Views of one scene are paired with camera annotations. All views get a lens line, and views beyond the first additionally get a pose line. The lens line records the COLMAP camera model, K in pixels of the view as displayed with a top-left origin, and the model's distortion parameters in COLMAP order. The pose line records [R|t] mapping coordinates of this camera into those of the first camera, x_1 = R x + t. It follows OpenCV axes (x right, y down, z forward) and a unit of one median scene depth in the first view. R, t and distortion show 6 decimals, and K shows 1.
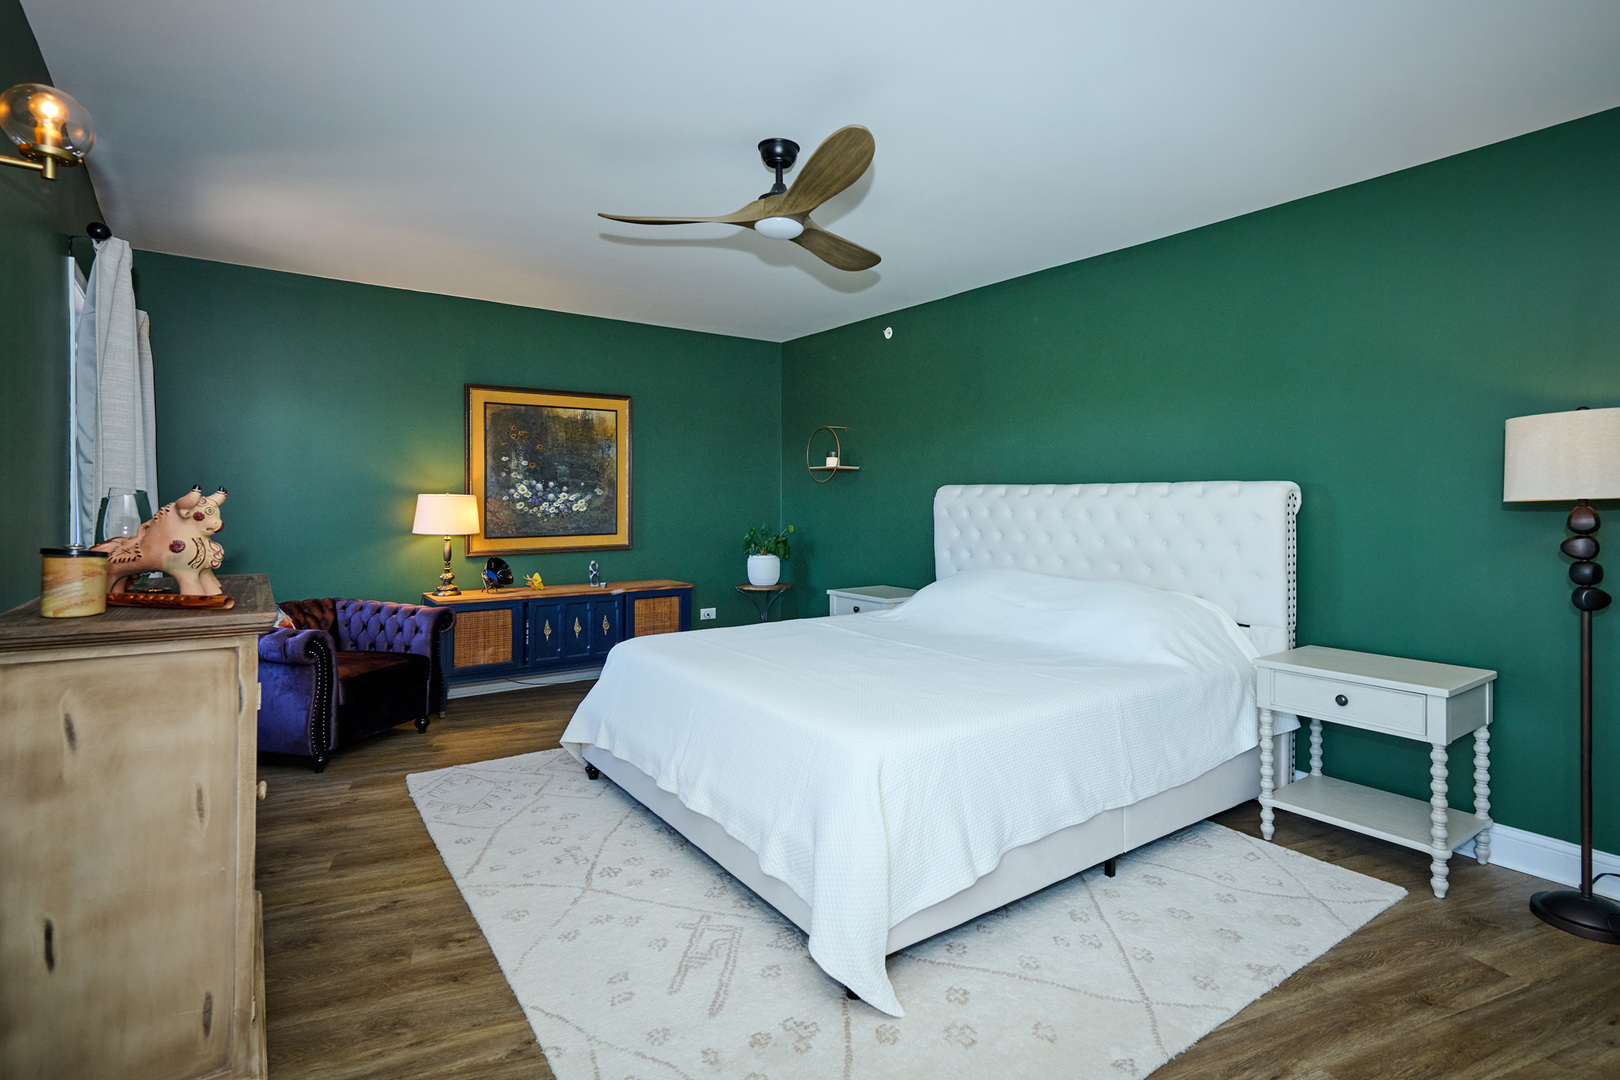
lens RADIAL K [[820.0, 0, 850.5], [0, 820.0, 494.3], [0, 0, 1]] dist [0.007482, 0.000425]
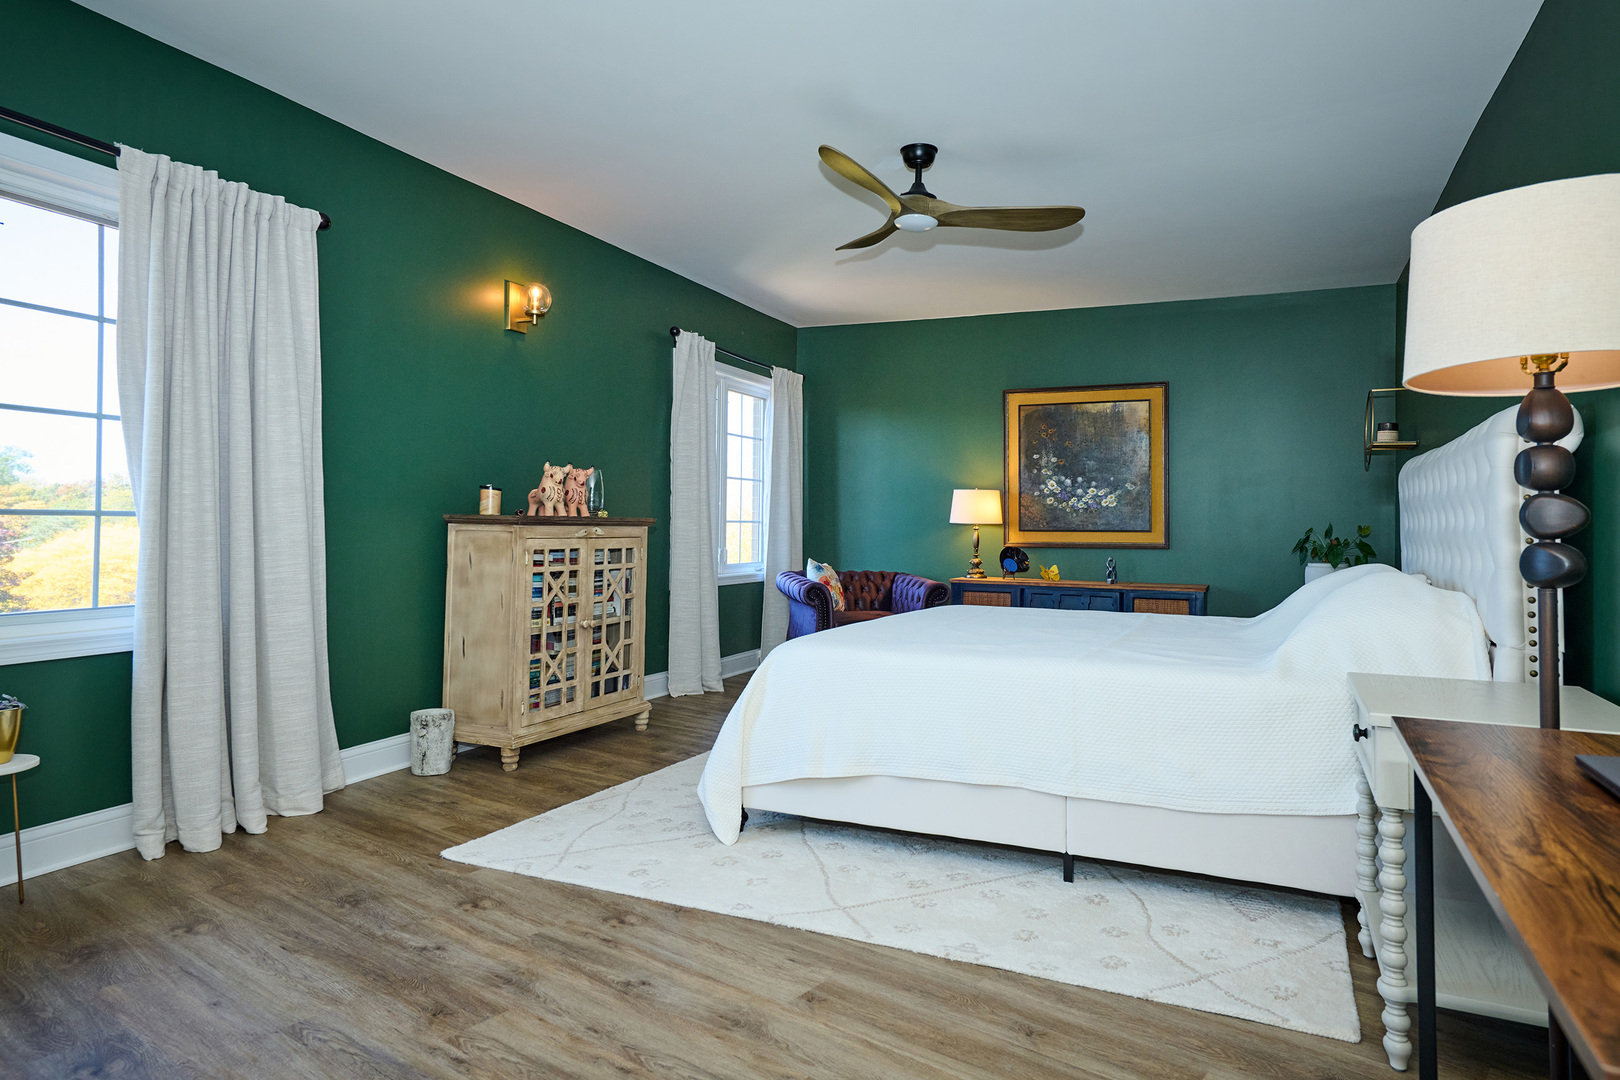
lens RADIAL K [[990.4, 0, 810.4], [0, 990.4, 496.2], [0, 0, 1]] dist [0.001095, 0.000274]
pose [[0.477731, -0.021865, -0.878234, 0.557927], [-0.008923, 0.999518, -0.029738, 0.048347], [0.878461, 0.022043, 0.477306, 0.131707]]
